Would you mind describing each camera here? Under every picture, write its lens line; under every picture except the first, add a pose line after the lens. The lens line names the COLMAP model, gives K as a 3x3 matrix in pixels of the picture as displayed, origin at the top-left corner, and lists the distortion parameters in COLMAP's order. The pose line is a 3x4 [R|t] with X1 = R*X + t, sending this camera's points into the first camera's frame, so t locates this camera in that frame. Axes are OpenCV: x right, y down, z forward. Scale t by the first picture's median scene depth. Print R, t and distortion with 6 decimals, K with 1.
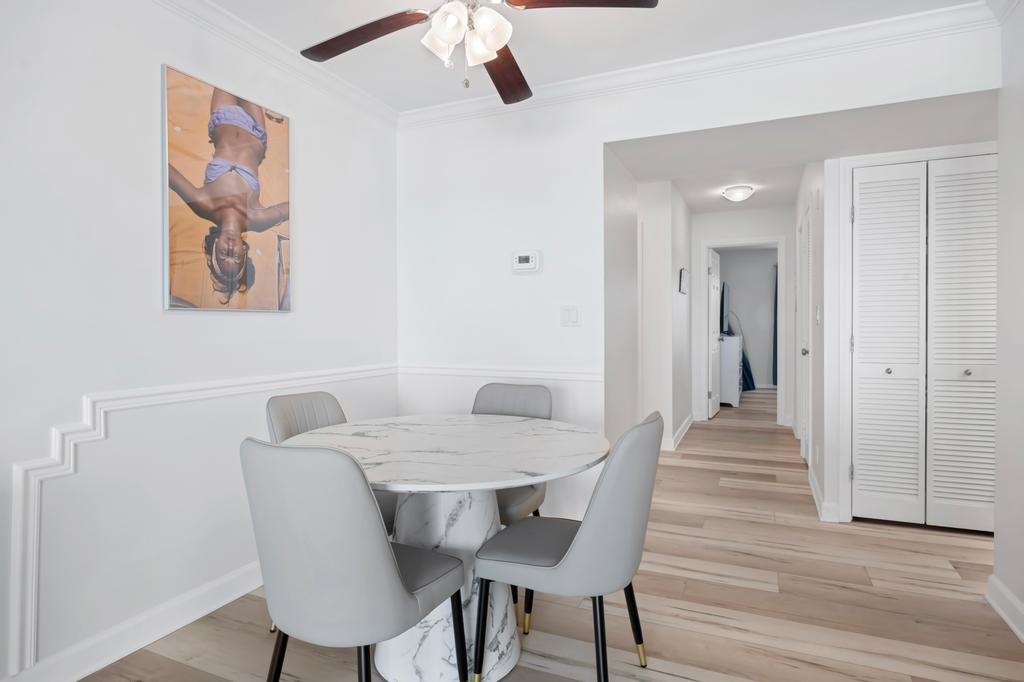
lens RADIAL K [[569.5, 0, 506.0], [0, 569.5, 335.3], [0, 0, 1]] dist [-0.001422, 0.000298]
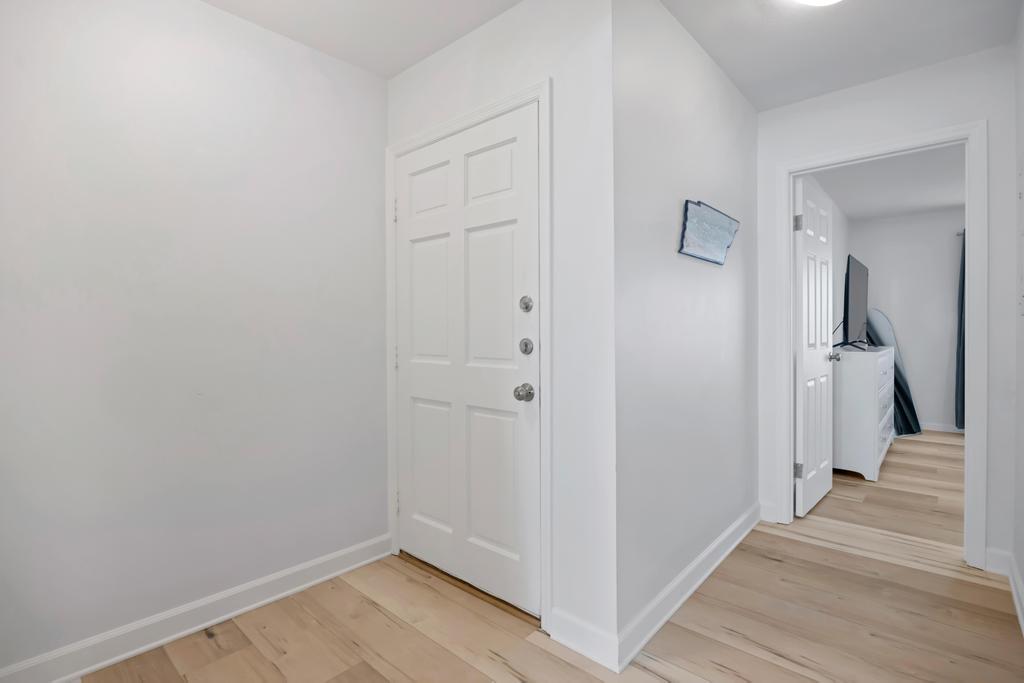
lens RADIAL K [[488.6, 0, 512.0], [0, 488.6, 341.5], [0, 0, 1]] dist [0.001675, 0.000228]
pose [[0.954798, -0.000020, -0.297256, 0.566405], [0.000668, 0.999998, 0.002076, -0.022325], [0.297255, -0.002181, 0.954796, 1.188155]]
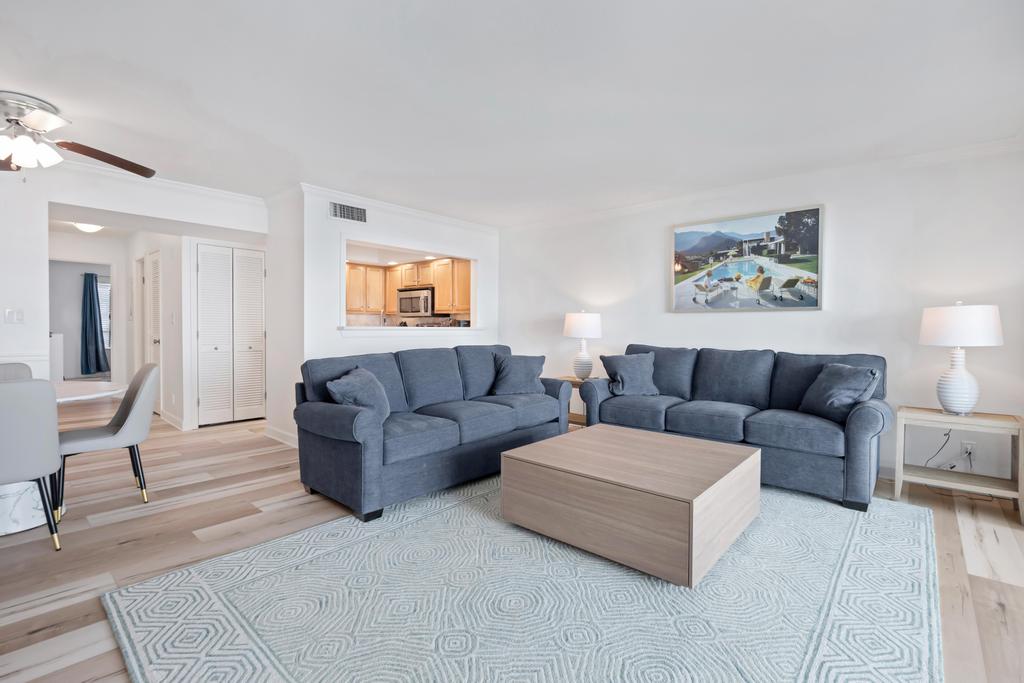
lens RADIAL K [[460.4, 0, 512.4], [0, 460.4, 340.0], [0, 0, 1]] dist [-0.001622, -0.000489]
pose [[0.289425, -0.014538, 0.957090, -0.632875], [0.006942, 0.999890, 0.013089, 0.020493], [-0.957176, 0.002856, 0.289494, -0.516636]]
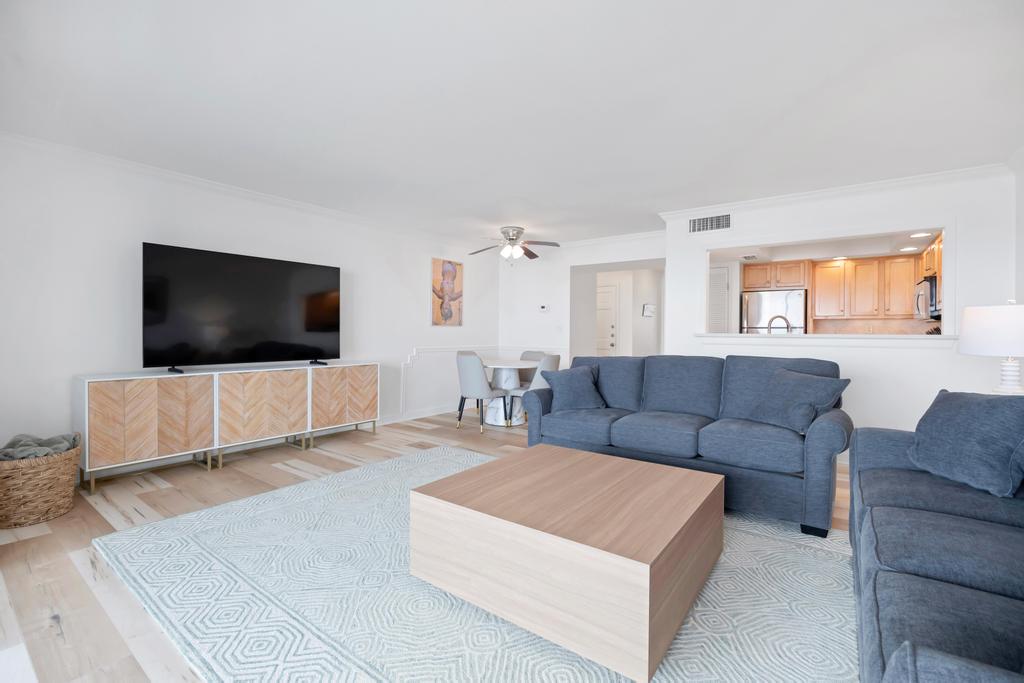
lens RADIAL K [[460.4, 0, 512.4], [0, 460.4, 340.0], [0, 0, 1]] dist [-0.001622, -0.000489]
pose [[0.979354, 0.017528, -0.201394, 0.354463], [-0.017752, 0.999842, 0.000690, 0.025682], [0.201374, 0.002900, 0.979510, -1.254915]]
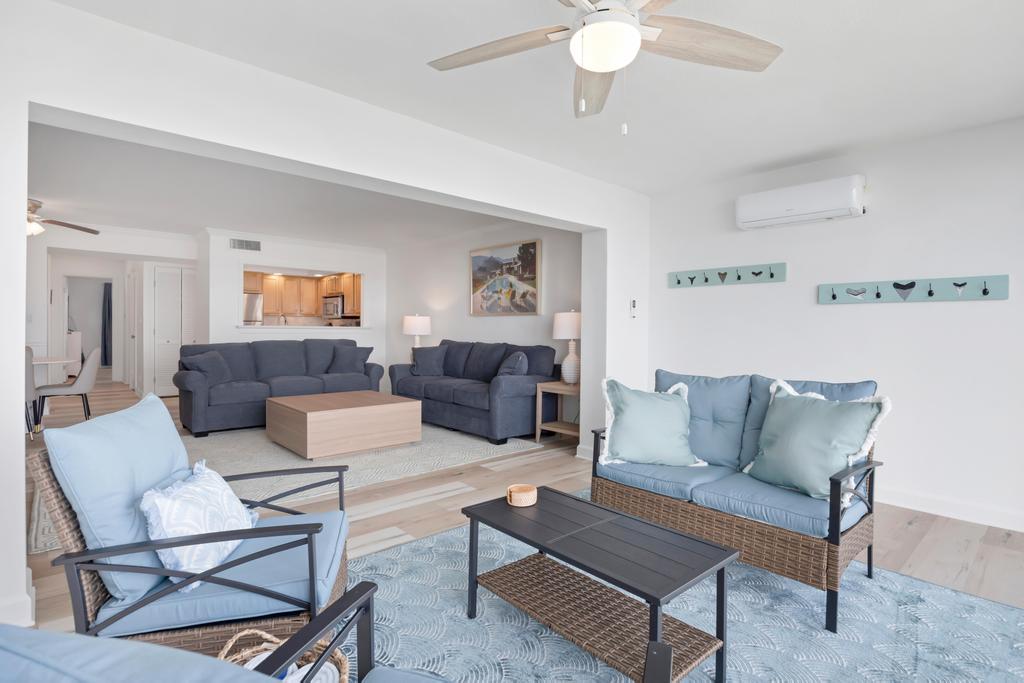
lens RADIAL K [[504.1, 0, 512.0], [0, 504.1, 341.5], [0, 0, 1]] dist [-0.001063, -0.000089]
pose [[0.402918, -0.007128, 0.915209, -0.996600], [-0.000150, 0.999969, 0.007854, 0.049742], [-0.915236, -0.003302, 0.402904, -1.677163]]
